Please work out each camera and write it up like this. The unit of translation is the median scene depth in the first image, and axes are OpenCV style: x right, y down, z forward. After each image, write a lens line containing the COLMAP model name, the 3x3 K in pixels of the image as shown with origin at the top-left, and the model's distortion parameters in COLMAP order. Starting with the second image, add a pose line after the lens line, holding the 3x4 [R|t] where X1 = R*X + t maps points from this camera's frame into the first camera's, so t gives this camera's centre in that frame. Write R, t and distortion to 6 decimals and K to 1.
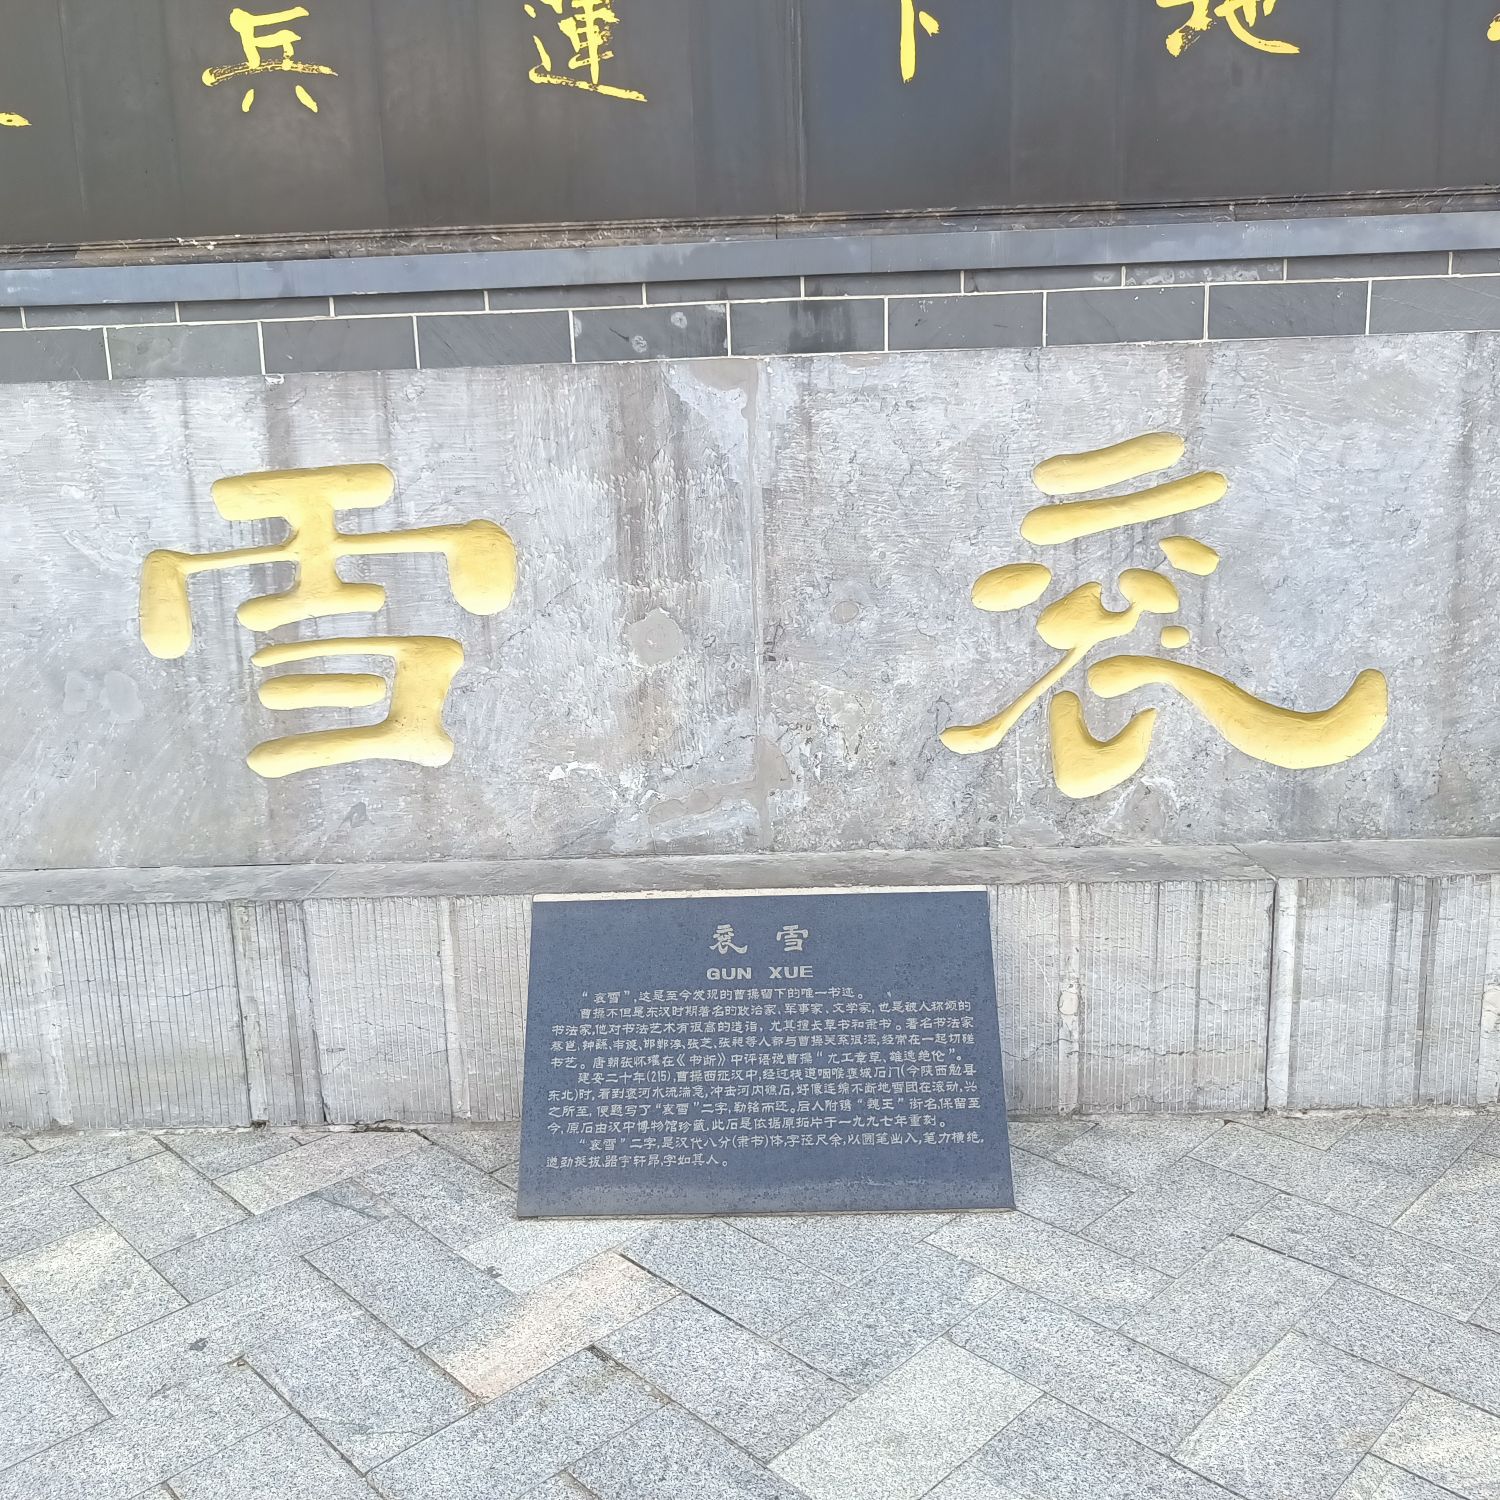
lens RADIAL K [[1355.9, 0, 750.0], [0, 1355.9, 750.0], [0, 0, 1]] dist [0.018106, -0.023798]
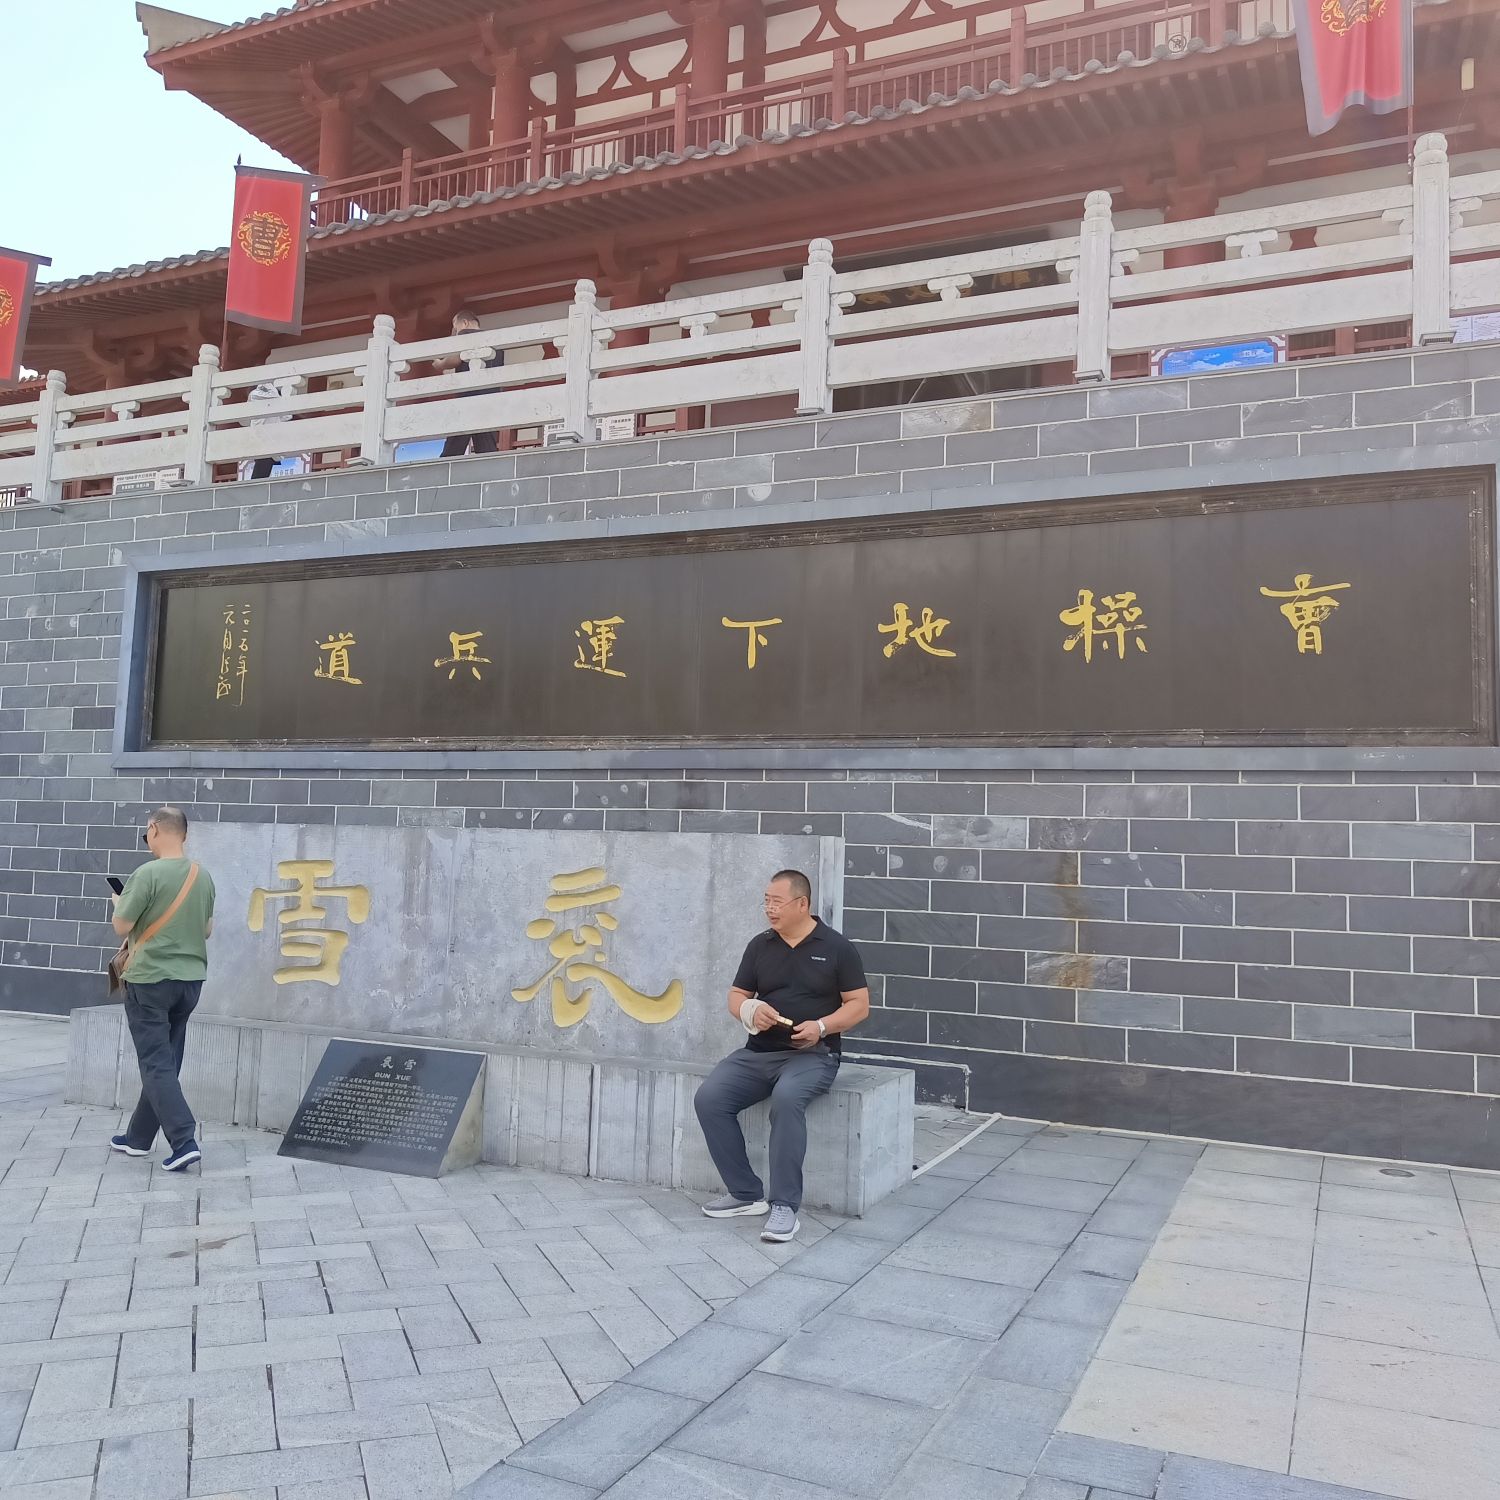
lens RADIAL K [[1358.8, 0, 750.0], [0, 1358.8, 750.0], [0, 0, 1]] dist [0.140606, -0.499617]
pose [[0.920006, 0.030512, -0.390715, 1.418778], [-0.136168, 0.959739, -0.245682, 0.111032], [0.367488, 0.279232, 0.887120, -1.019506]]
